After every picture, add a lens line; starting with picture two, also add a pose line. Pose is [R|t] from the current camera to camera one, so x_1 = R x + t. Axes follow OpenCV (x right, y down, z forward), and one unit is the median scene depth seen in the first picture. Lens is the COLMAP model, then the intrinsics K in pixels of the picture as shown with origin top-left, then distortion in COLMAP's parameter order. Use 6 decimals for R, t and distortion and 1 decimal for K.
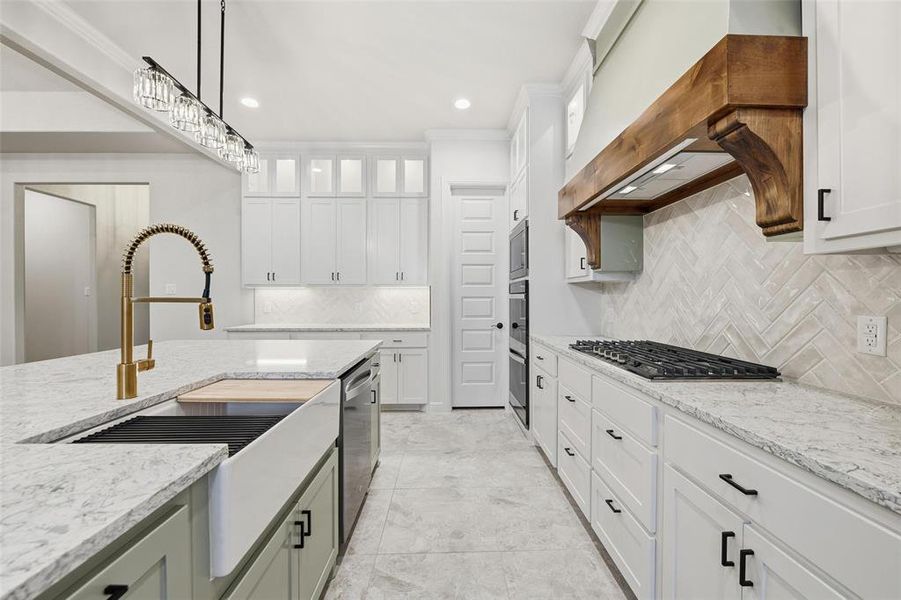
lens RADIAL K [[345.6, 0, 450.5], [0, 345.6, 300.0], [0, 0, 1]] dist [-0.000468, -0.000043]
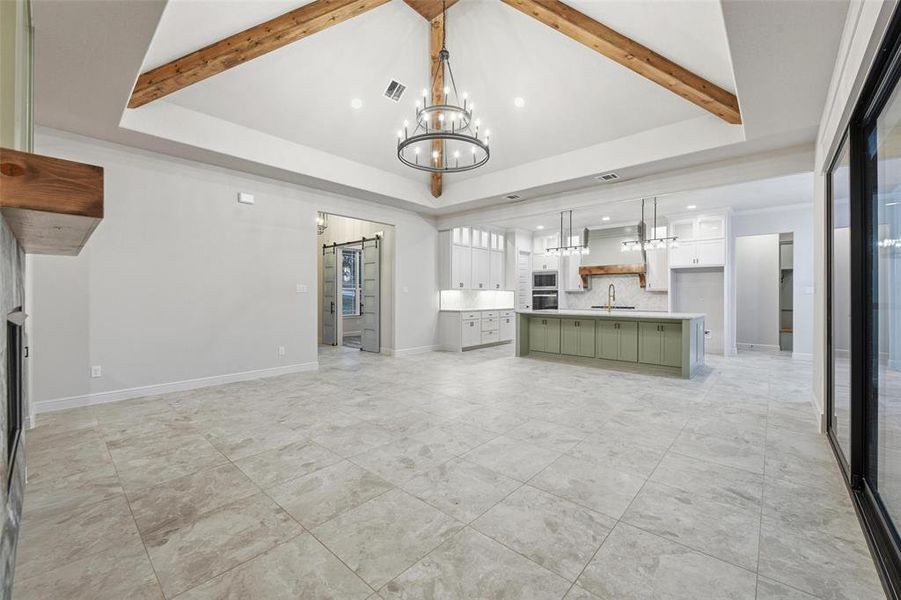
lens RADIAL K [[362.0, 0, 450.5], [0, 362.0, 300.0], [0, 0, 1]] dist [-0.002675, -0.000437]
pose [[0.677415, -0.008858, 0.735548, -2.233361], [0.008710, 0.999954, 0.004021, 0.009887], [-0.735550, 0.003683, 0.677461, -0.396861]]
